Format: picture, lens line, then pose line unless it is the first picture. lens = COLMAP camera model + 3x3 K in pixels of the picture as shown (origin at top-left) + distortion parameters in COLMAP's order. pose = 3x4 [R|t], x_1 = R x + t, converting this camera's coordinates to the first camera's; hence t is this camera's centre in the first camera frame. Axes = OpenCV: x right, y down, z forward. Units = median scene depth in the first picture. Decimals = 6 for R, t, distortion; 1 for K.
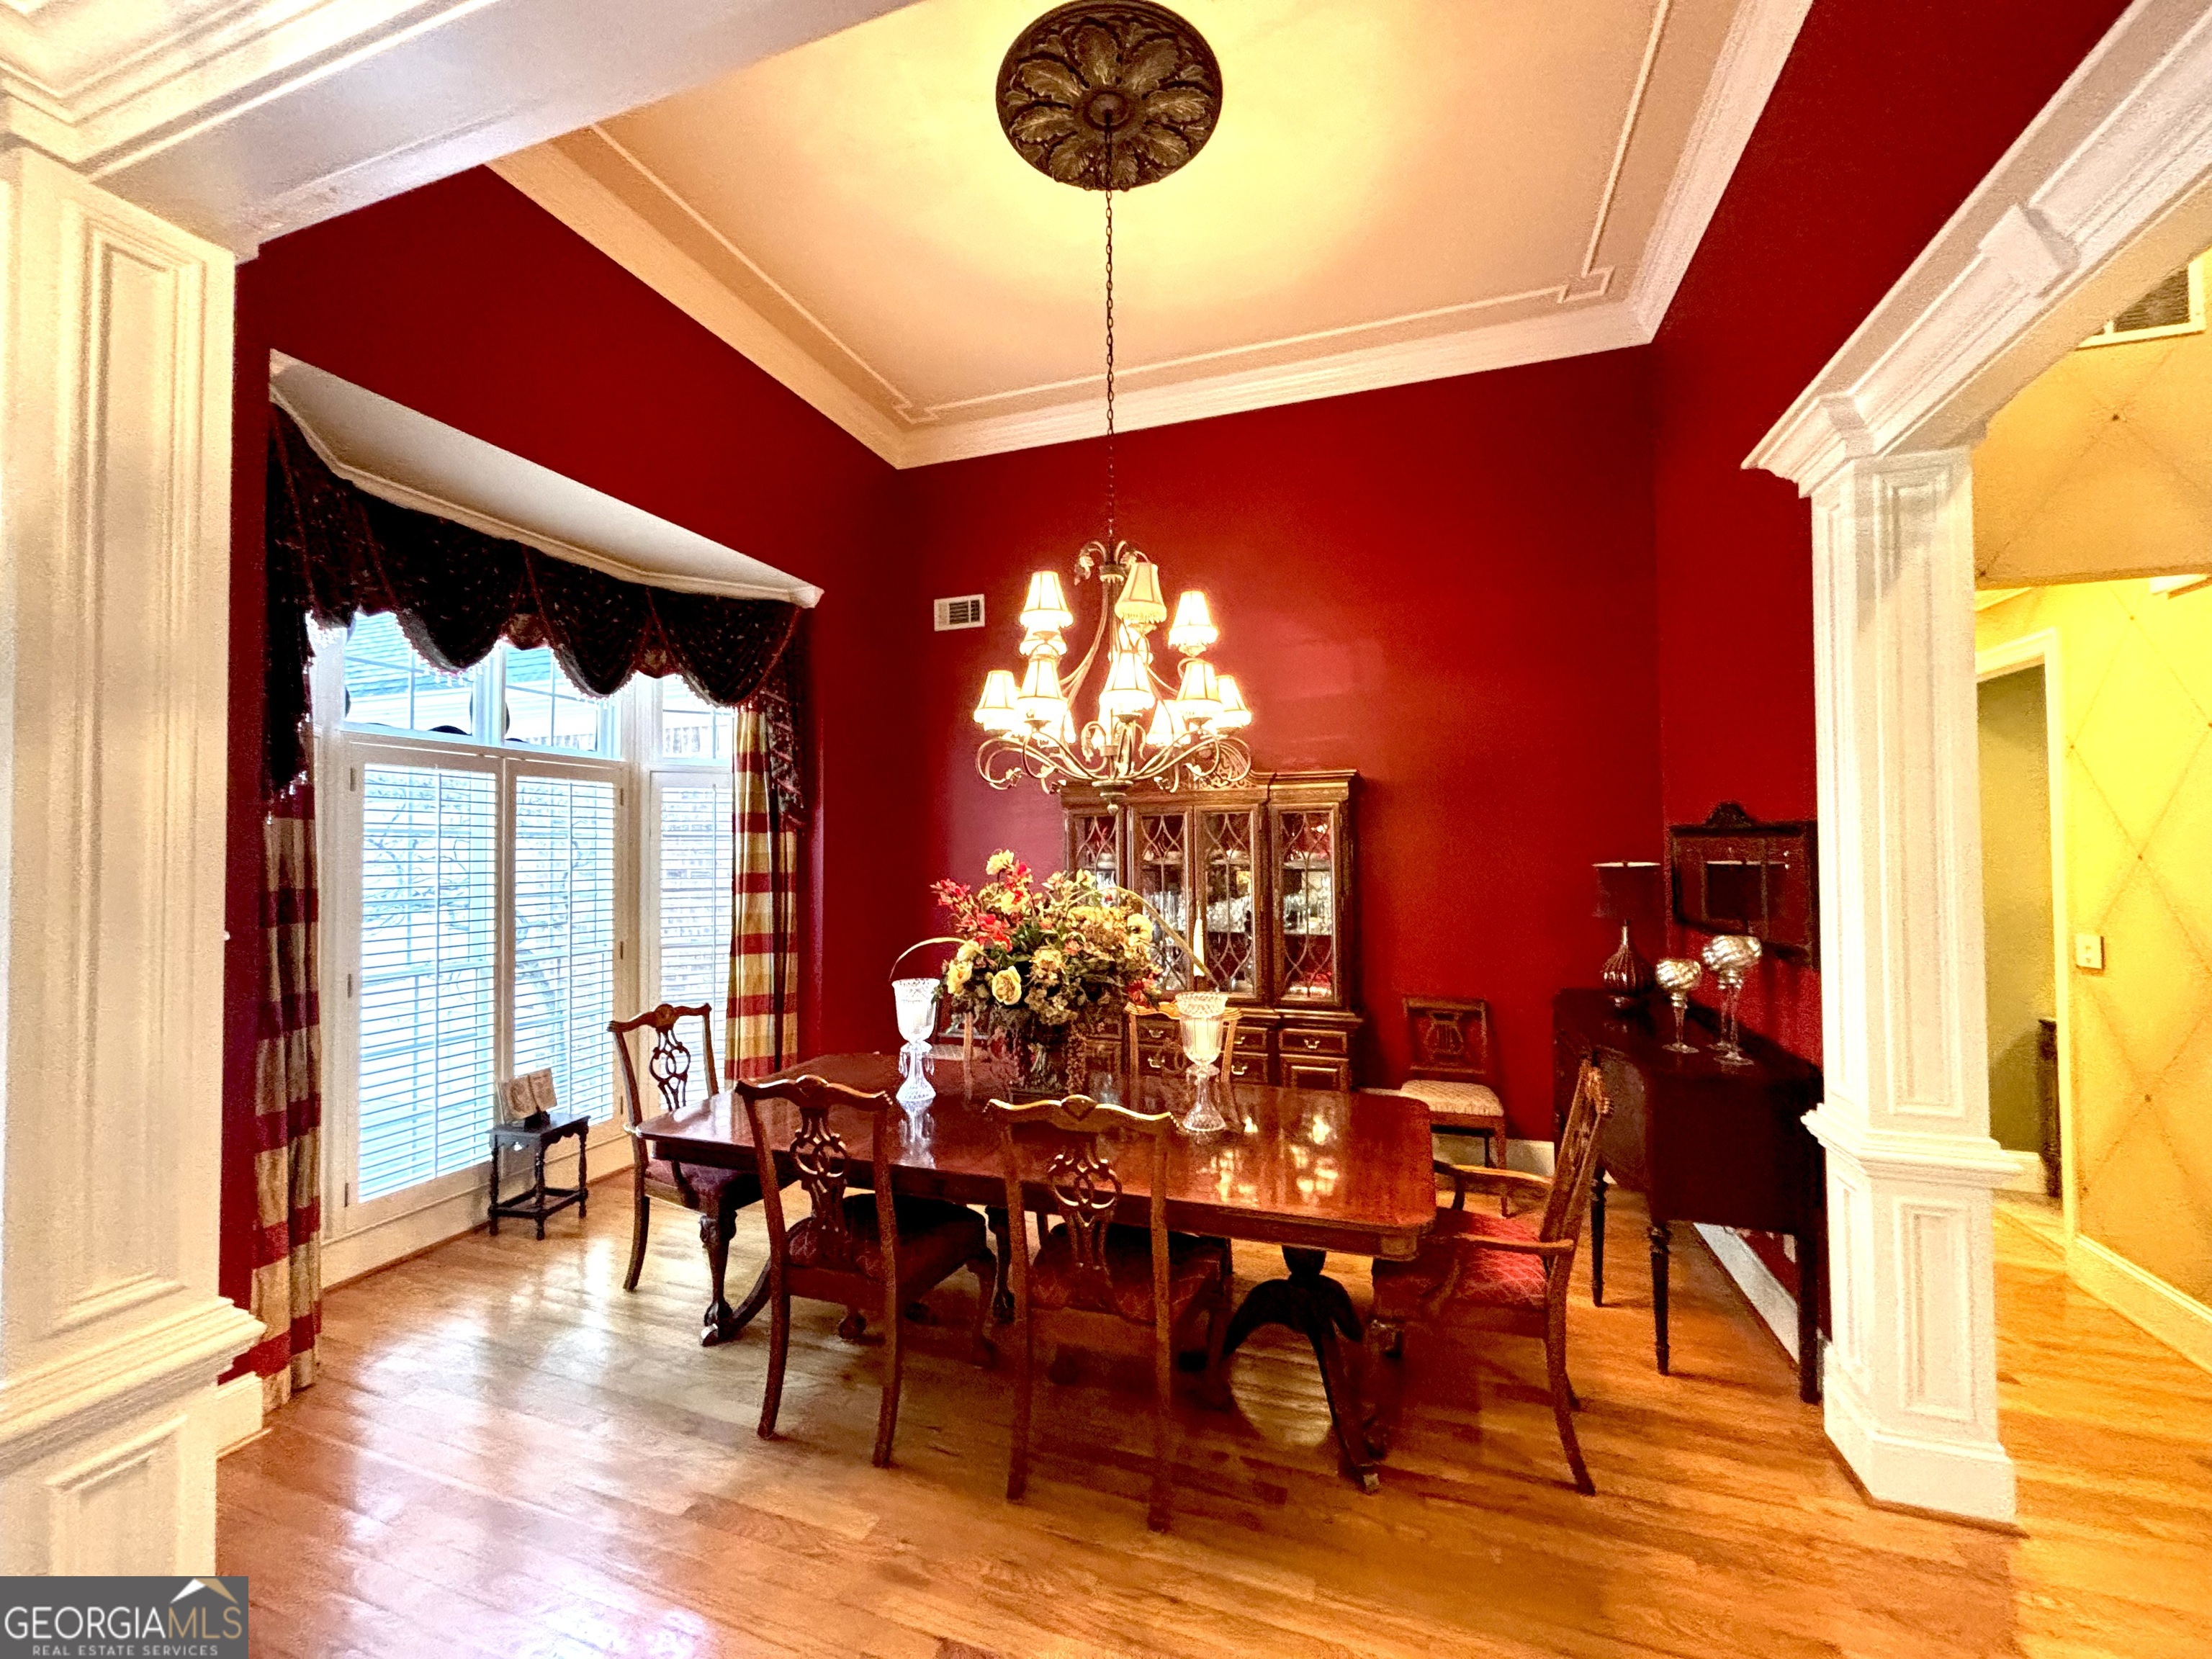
lens RADIAL K [[889.7, 0, 1113.1], [0, 889.7, 828.4], [0, 0, 1]] dist [-0.006179, 0.004236]
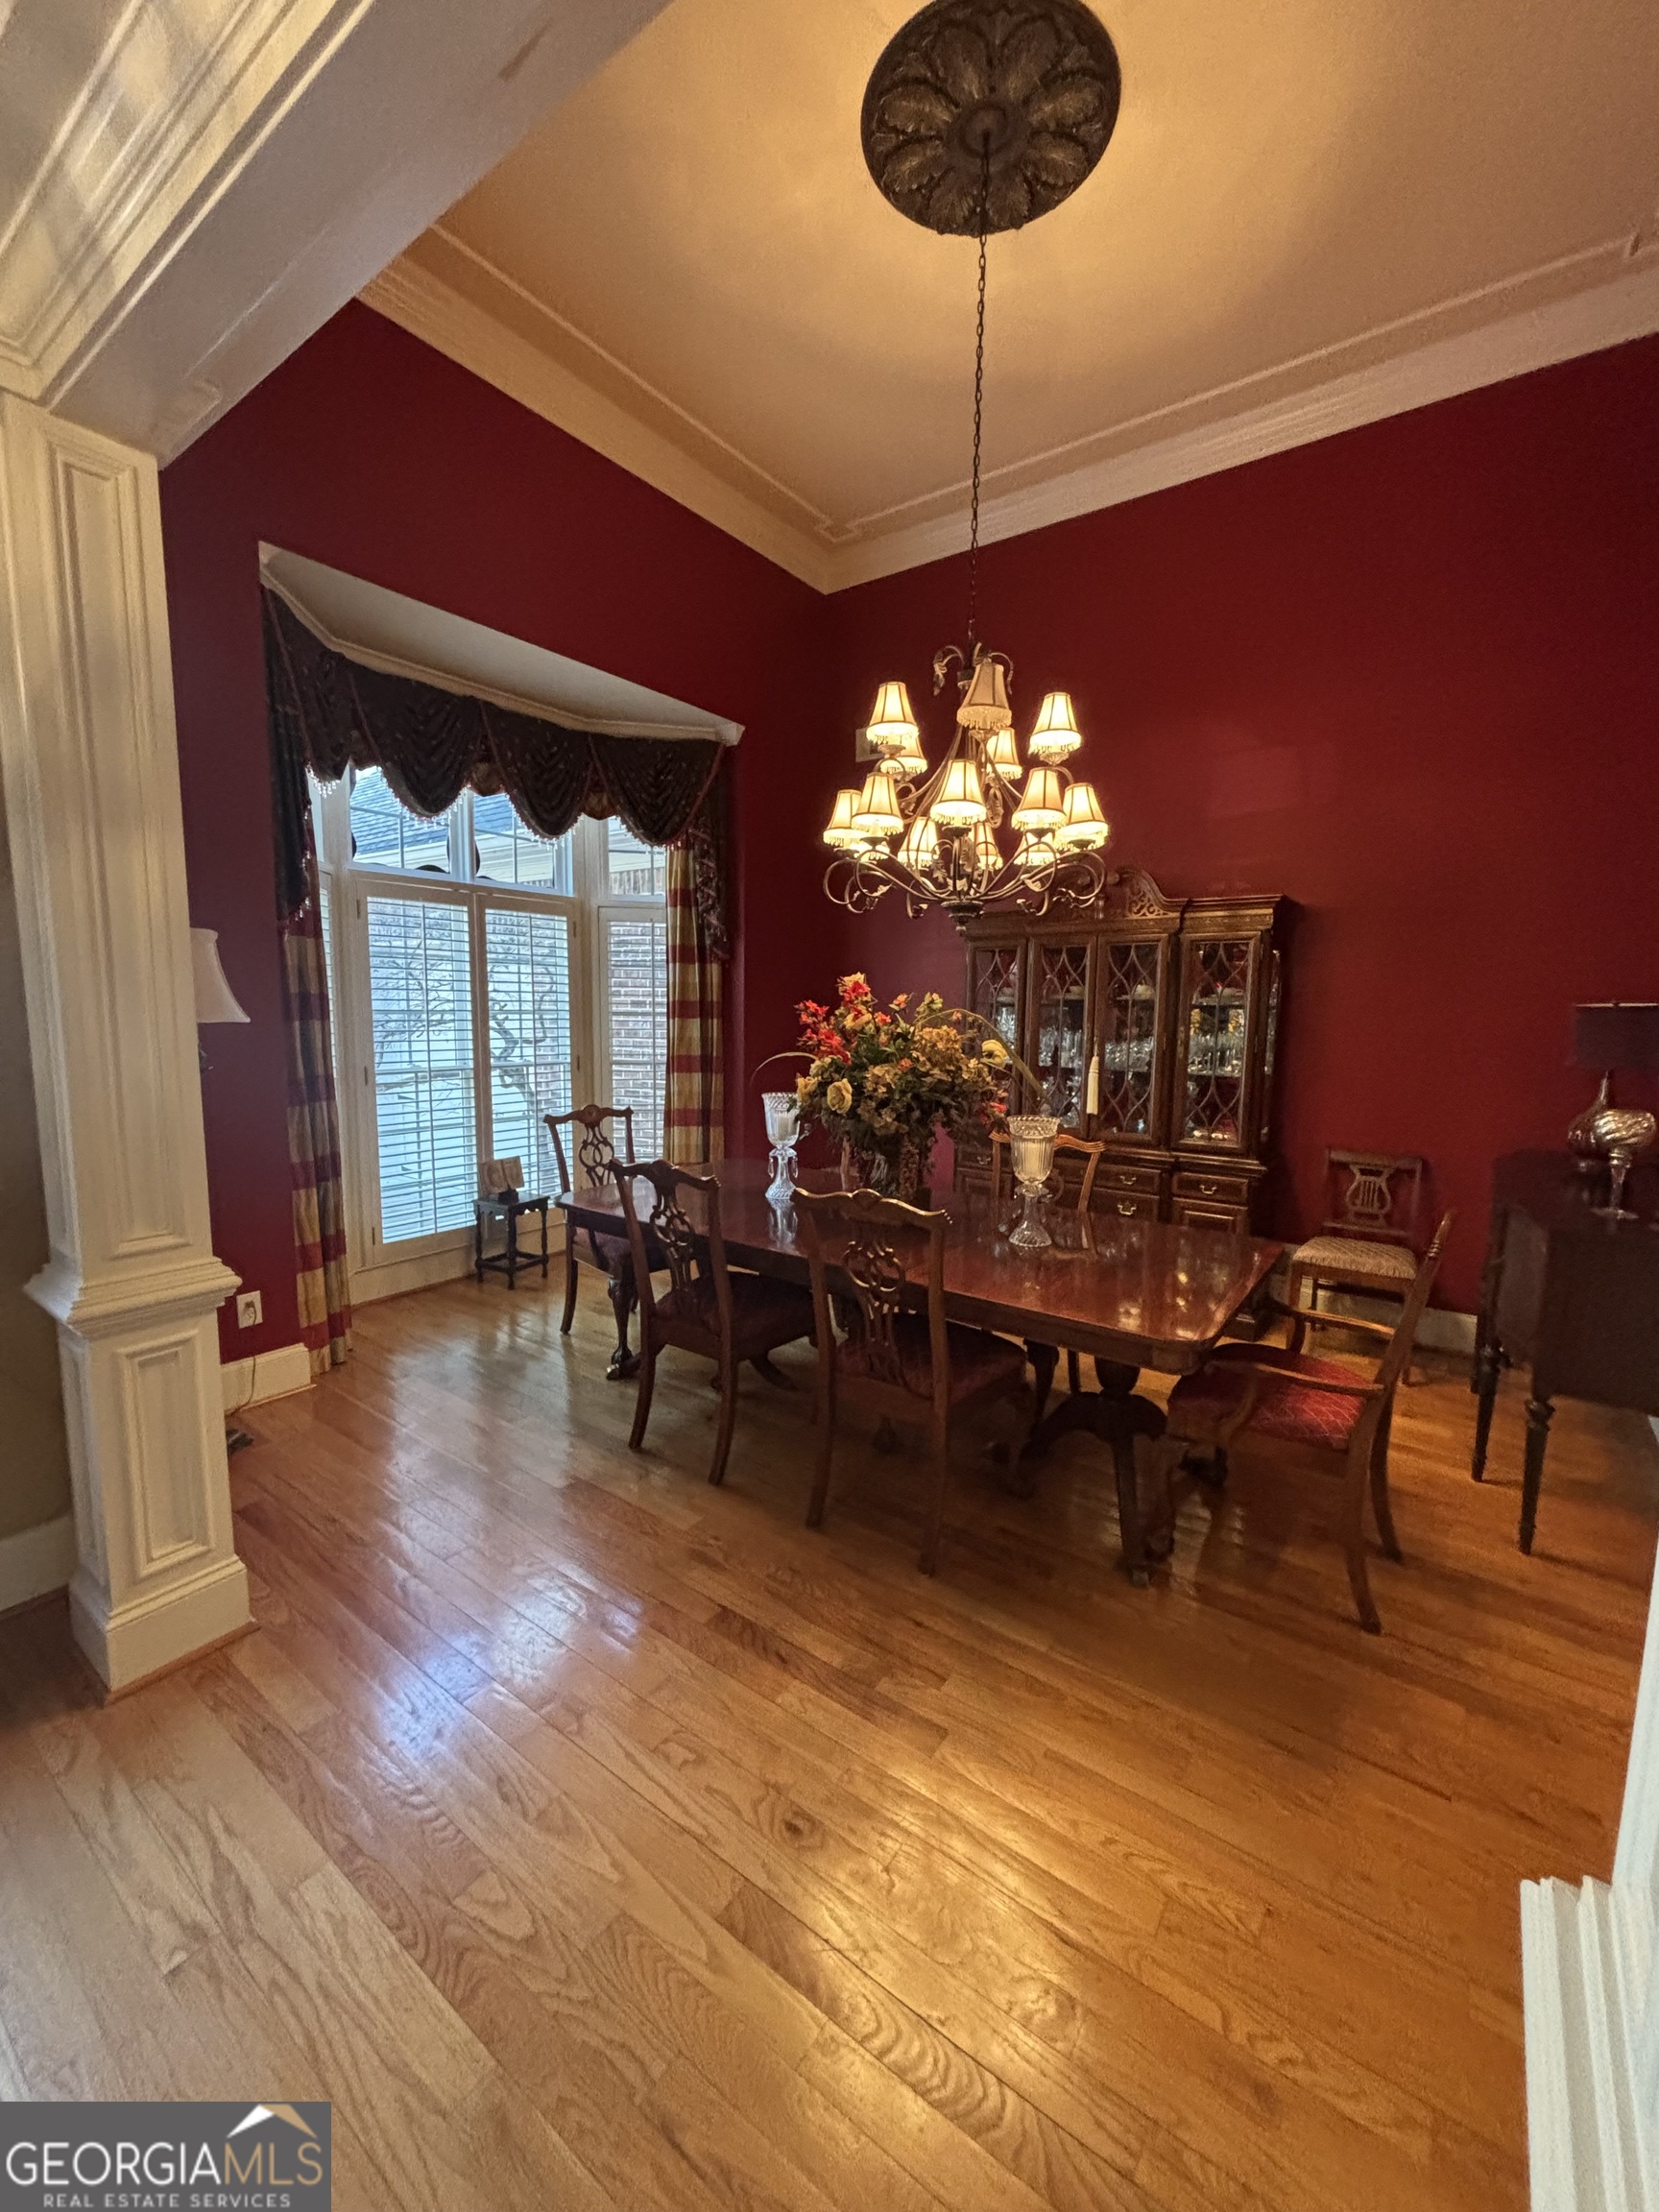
lens RADIAL K [[890.6, 0, 837.6], [0, 890.6, 1102.7], [0, 0, 1]] dist [0.000687, -0.000396]
pose [[0.957005, 0.052651, -0.285254, 0.146872], [-0.013227, 0.990287, 0.138410, 0.031075], [0.289770, -0.128686, 0.948405, -0.013246]]
